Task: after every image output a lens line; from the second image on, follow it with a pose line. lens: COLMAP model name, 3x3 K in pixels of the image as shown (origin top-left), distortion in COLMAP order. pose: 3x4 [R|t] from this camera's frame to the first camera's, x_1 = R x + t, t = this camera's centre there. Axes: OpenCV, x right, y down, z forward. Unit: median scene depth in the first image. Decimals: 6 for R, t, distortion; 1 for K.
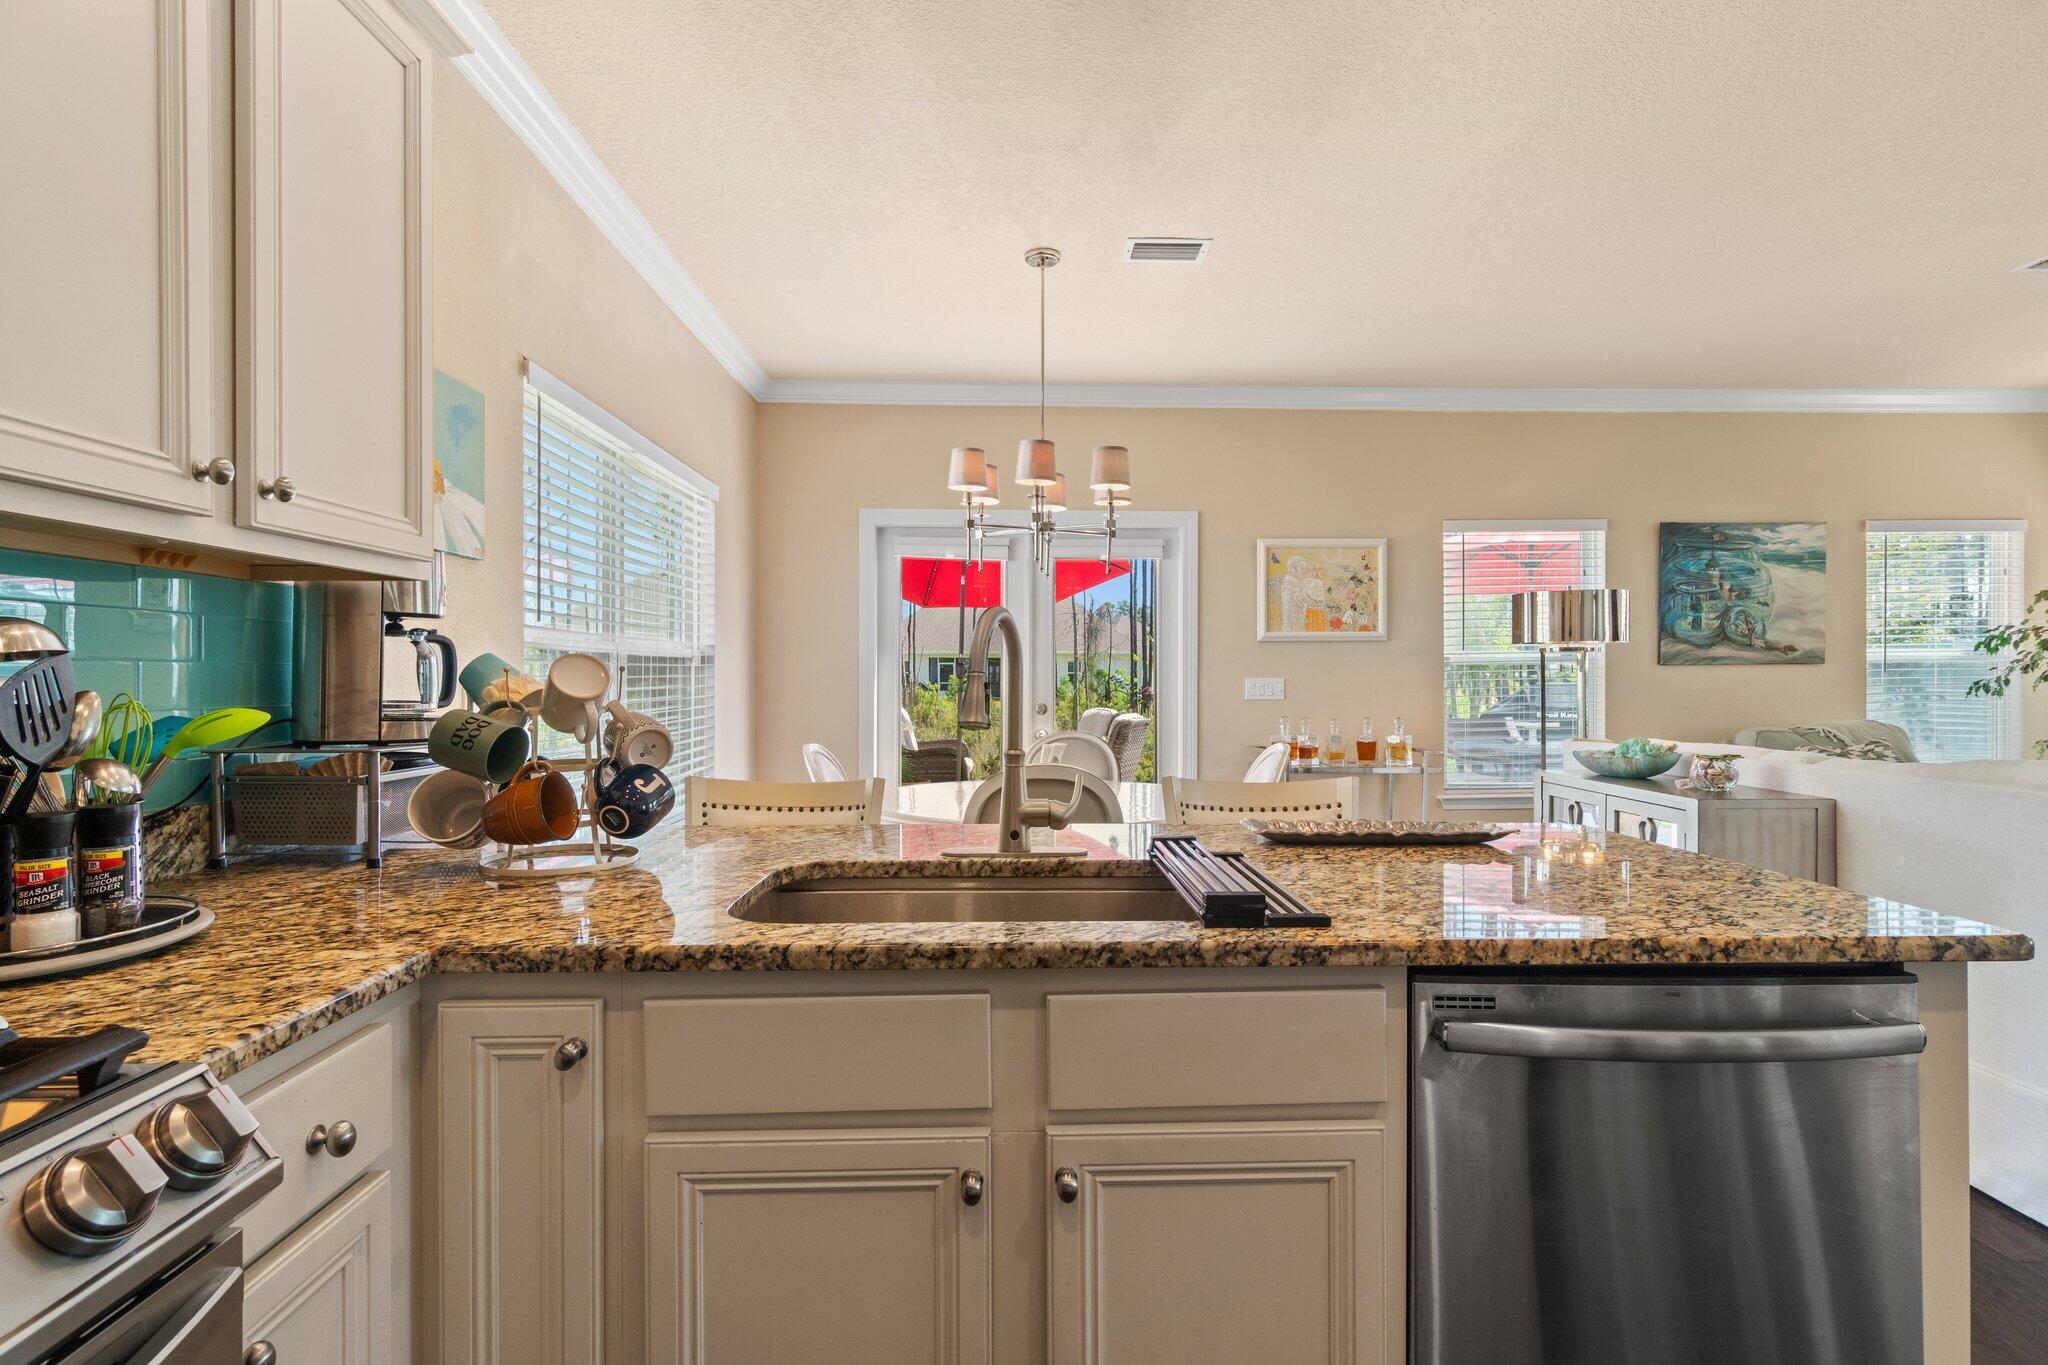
lens RADIAL K [[972.9, 0, 1019.4], [0, 972.9, 676.5], [0, 0, 1]] dist [-0.002941, -0.000258]
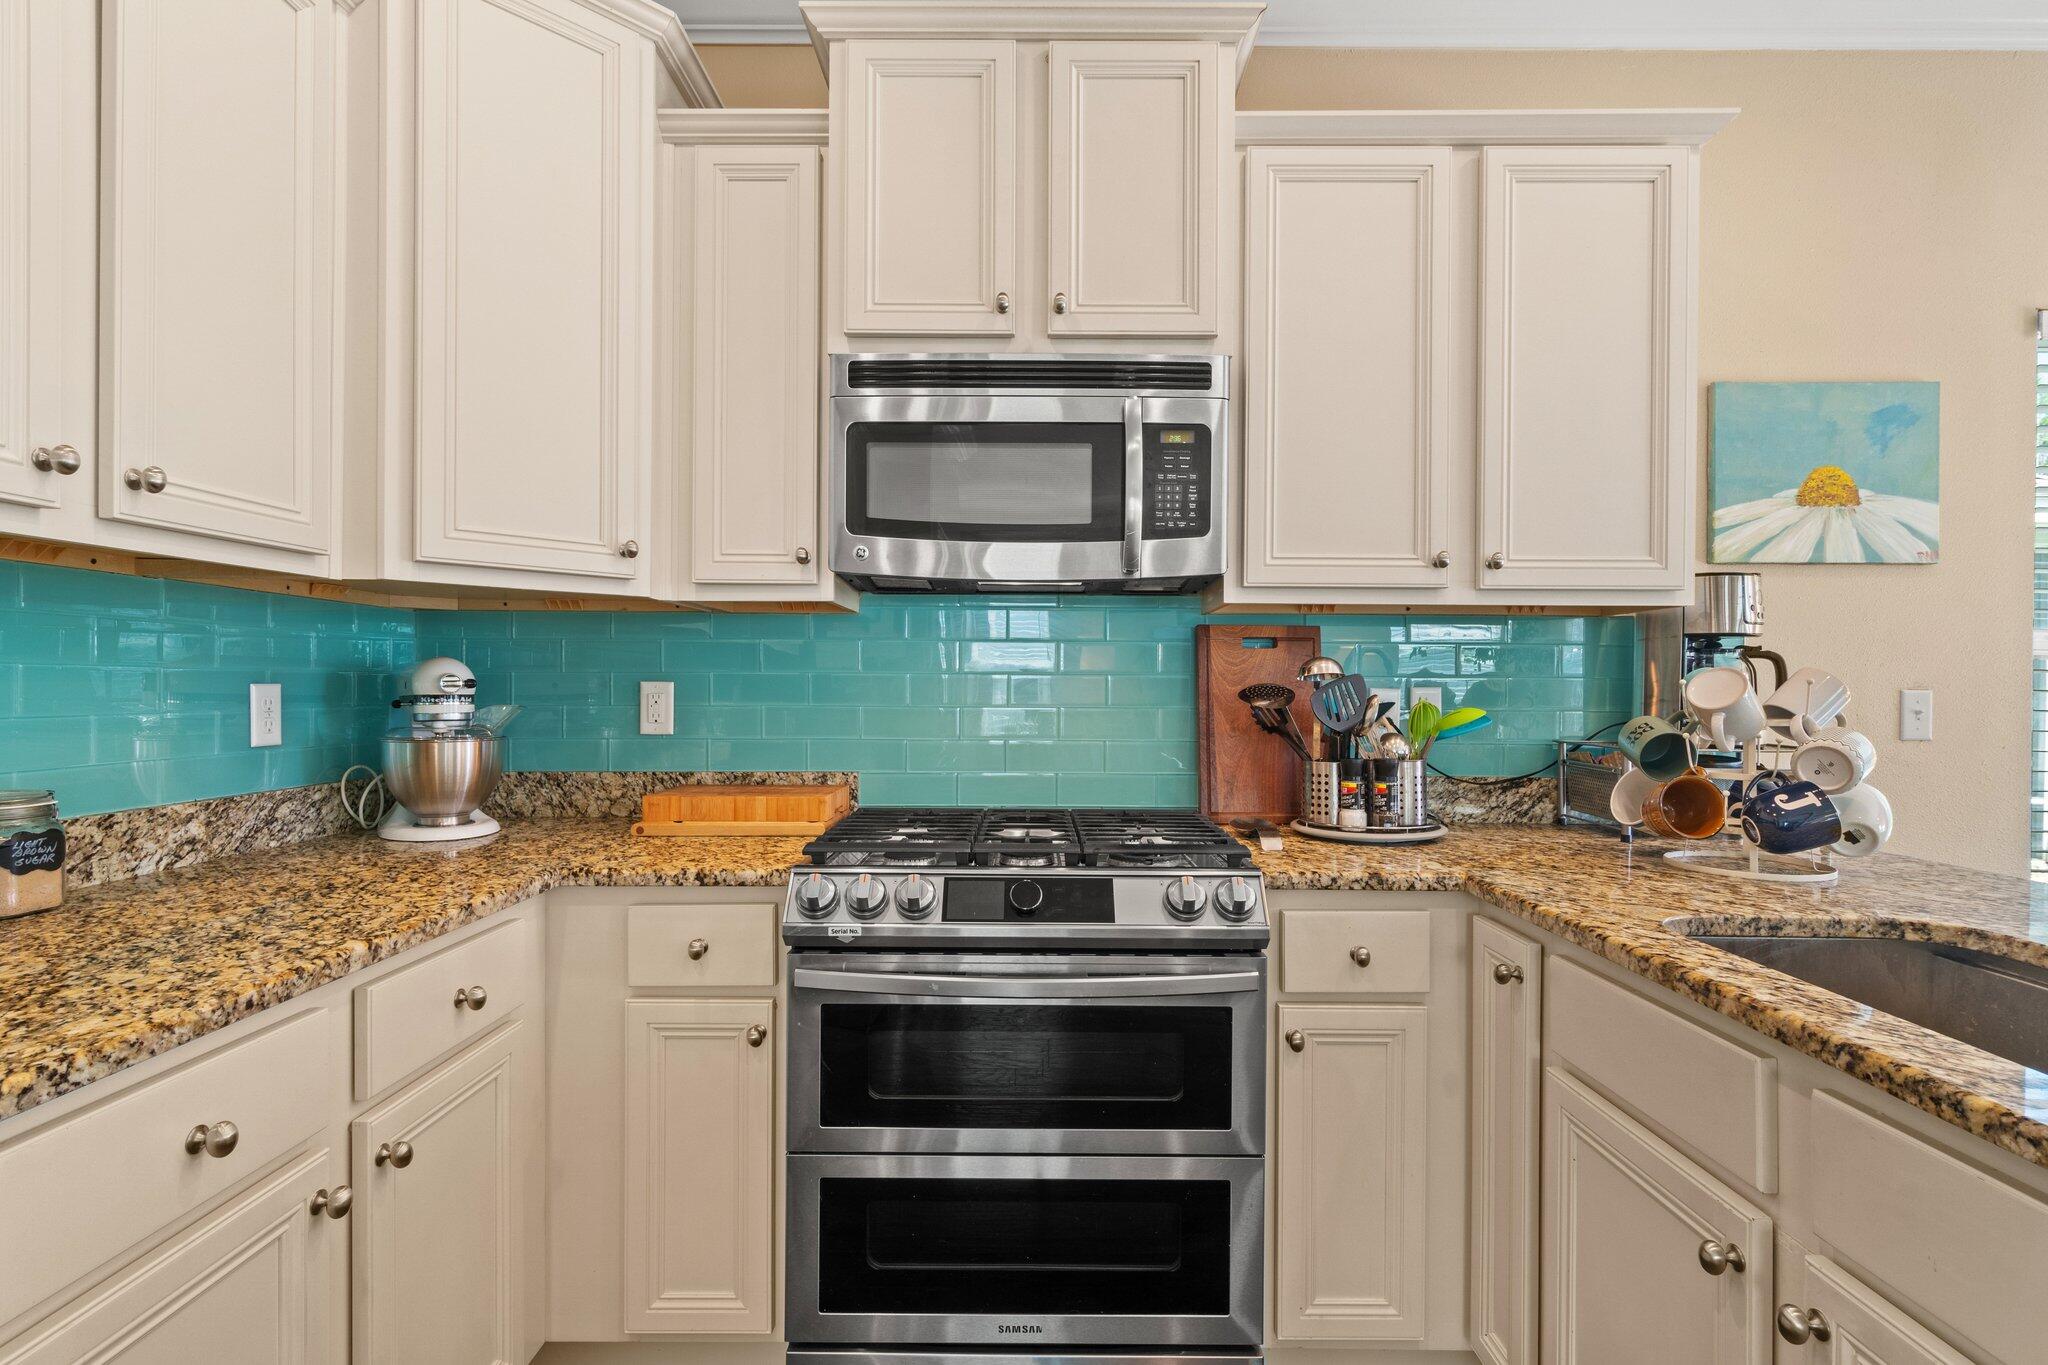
lens RADIAL K [[970.2, 0, 1029.7], [0, 970.2, 686.2], [0, 0, 1]] dist [-0.002878, -0.000145]
pose [[-0.029070, -0.000479, -0.999577, 0.178018], [-0.007109, 0.999975, -0.000272, 0.000837], [0.999552, 0.007099, -0.029073, 0.080518]]
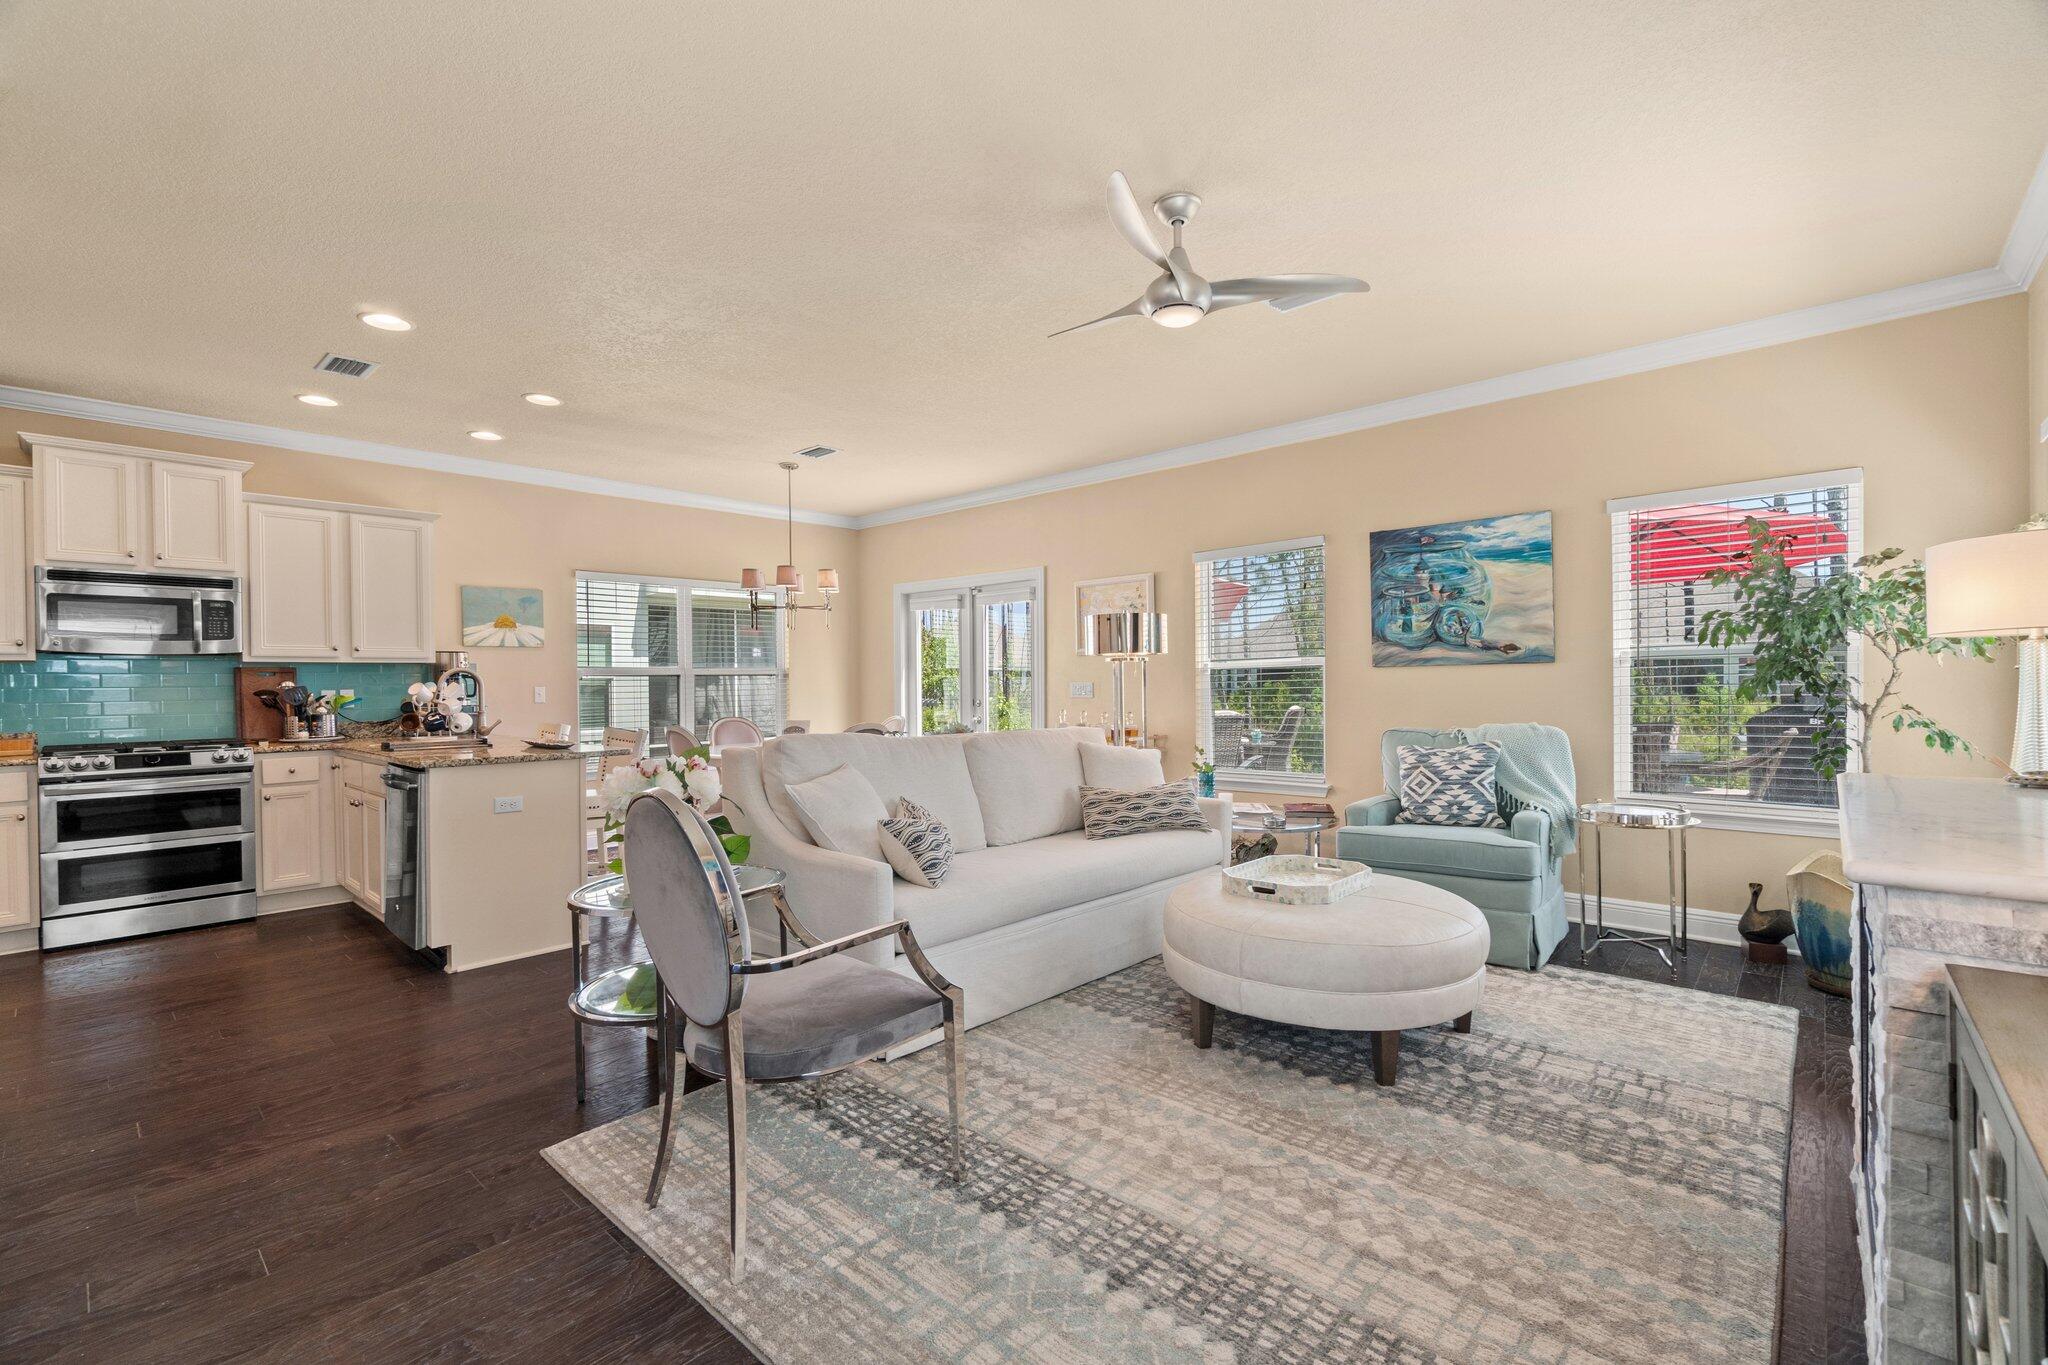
lens RADIAL K [[883.4, 0, 1025.8], [0, 883.4, 686.6], [0, 0, 1]] dist [-0.003107, 0.000316]
pose [[0.720869, -0.004018, -0.693060, 1.062148], [0.011234, 0.999920, 0.005887, -0.000517], [0.692980, -0.012030, 0.720856, 0.043900]]
